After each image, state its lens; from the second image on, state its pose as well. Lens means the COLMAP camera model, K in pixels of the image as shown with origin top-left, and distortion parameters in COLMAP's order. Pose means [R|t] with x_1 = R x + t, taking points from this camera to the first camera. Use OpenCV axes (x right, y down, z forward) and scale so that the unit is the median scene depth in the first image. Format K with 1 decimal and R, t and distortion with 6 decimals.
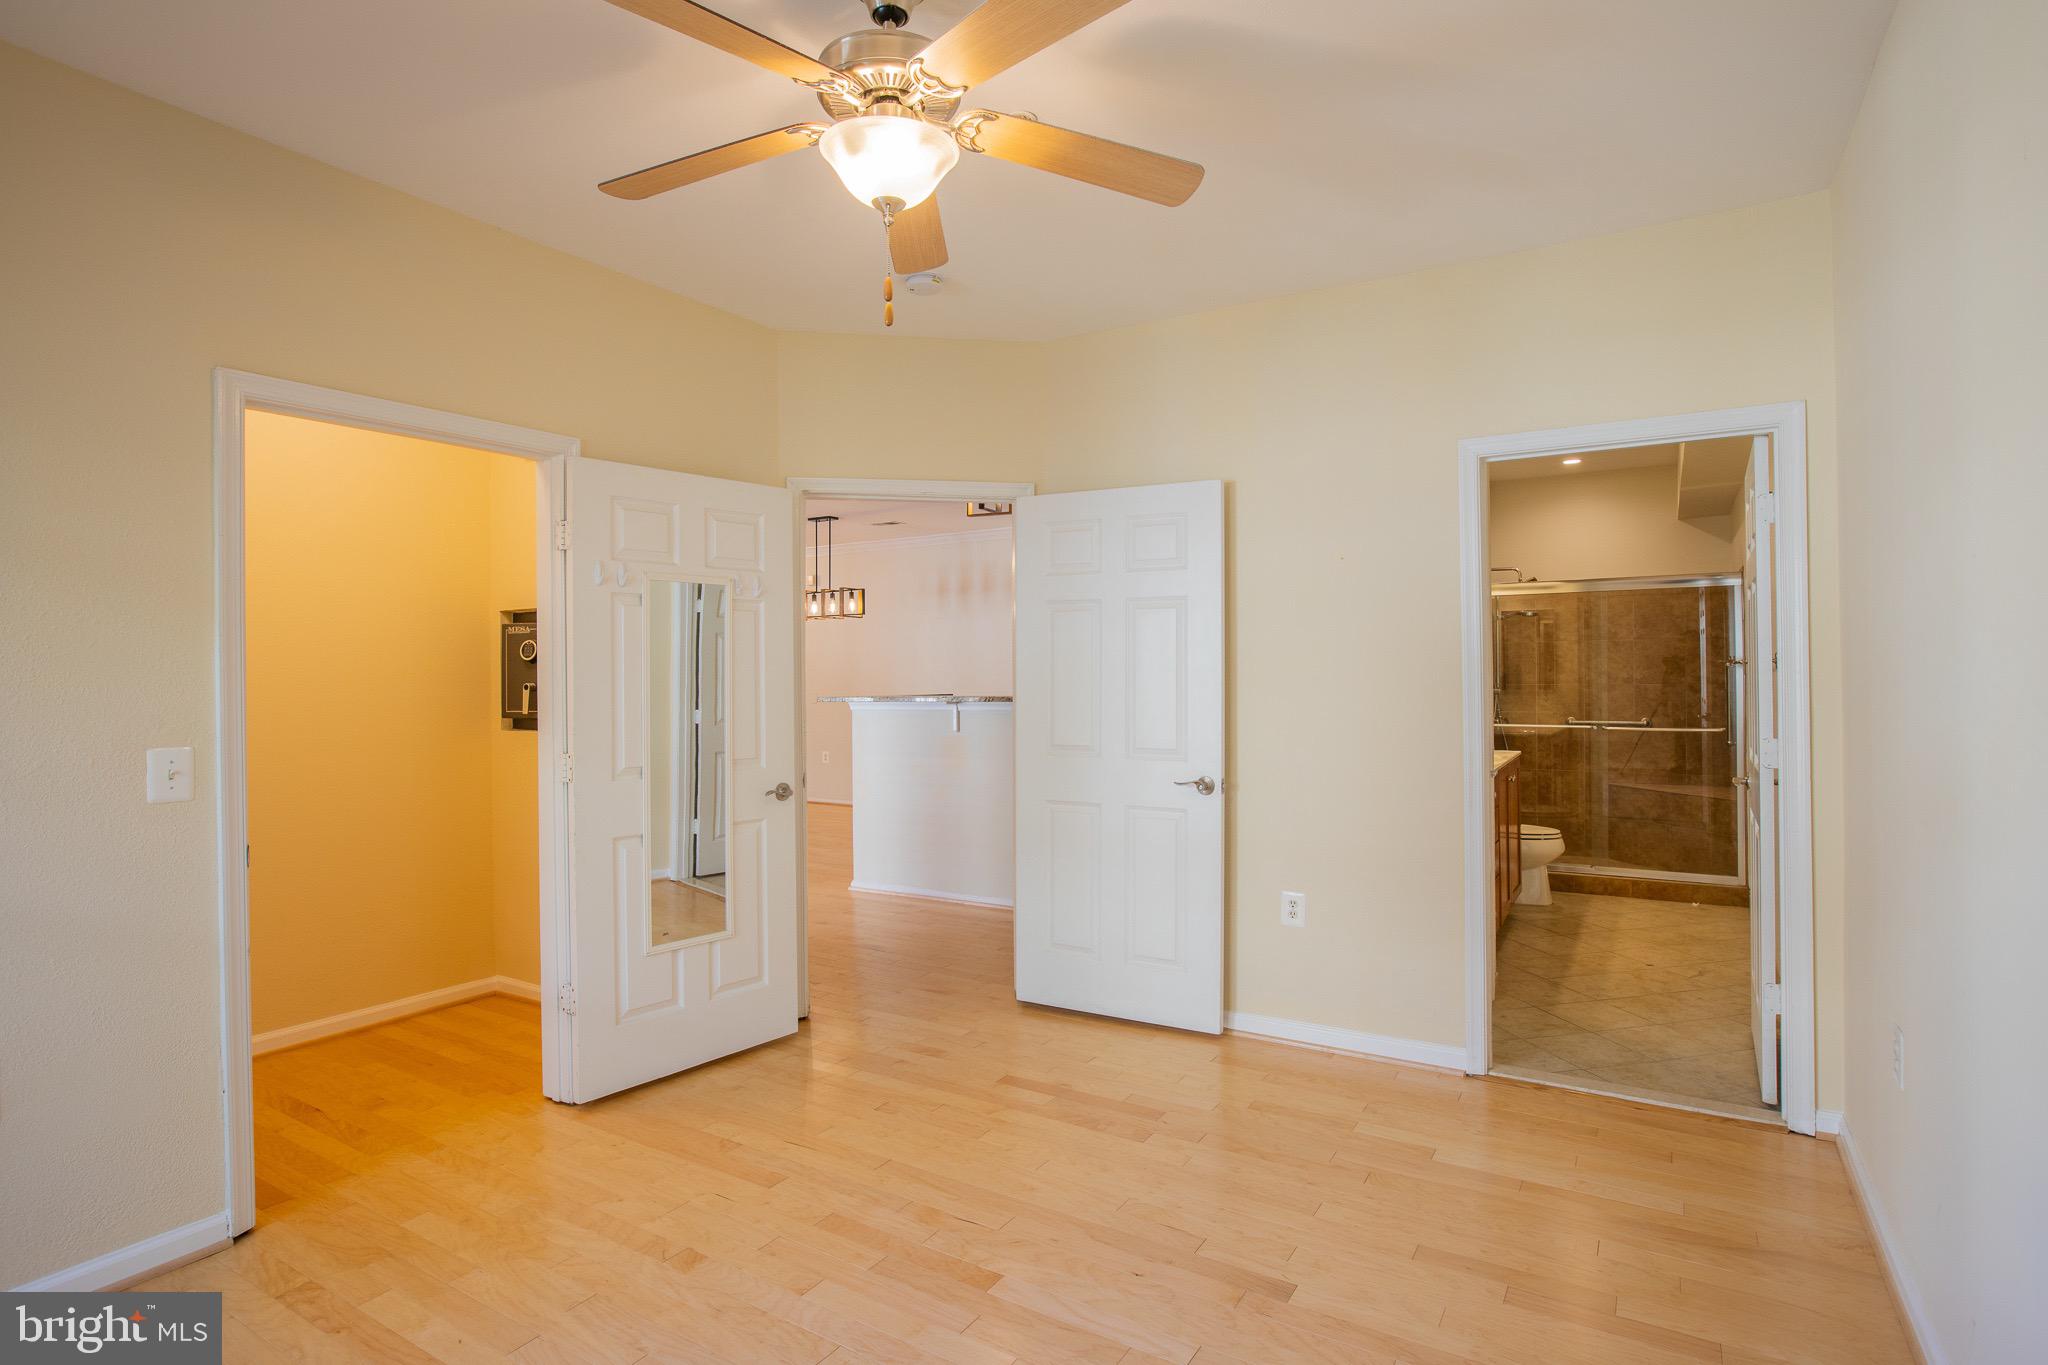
lens RADIAL K [[1053.6, 0, 1019.9], [0, 1053.6, 670.7], [0, 0, 1]] dist [-0.031313, 0.011463]
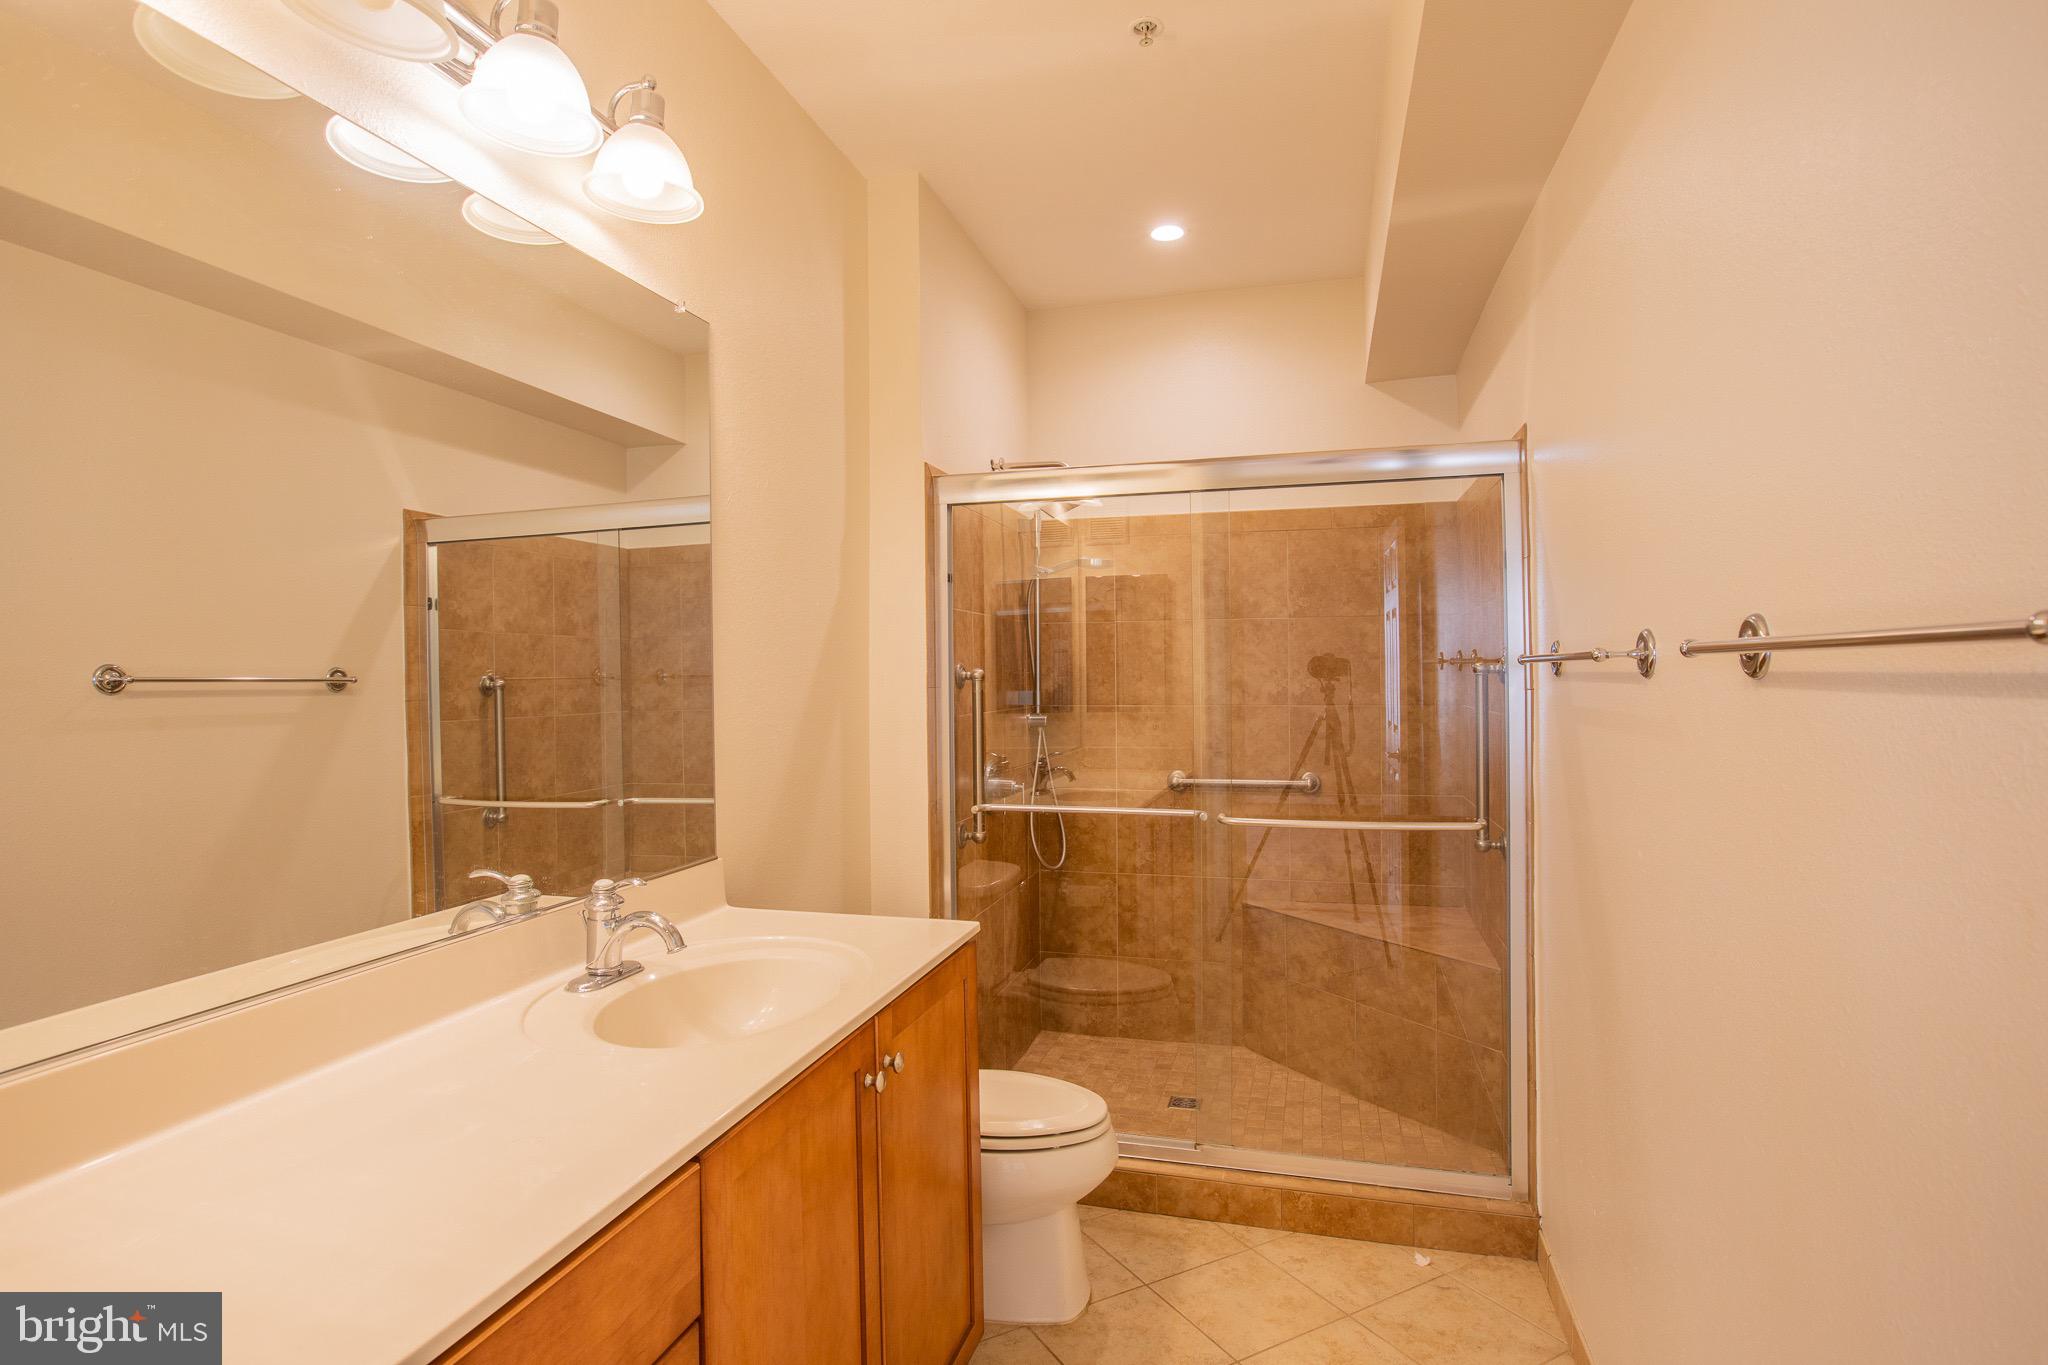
lens RADIAL K [[1053.6, 0, 1025.0], [0, 1053.6, 684.1], [0, 0, 1]] dist [-0.031313, 0.011463]
pose [[0.961093, -0.006085, 0.276158, 0.330576], [0.003153, 0.999934, 0.011062, -0.003550], [-0.276207, -0.009761, 0.961049, 0.555309]]
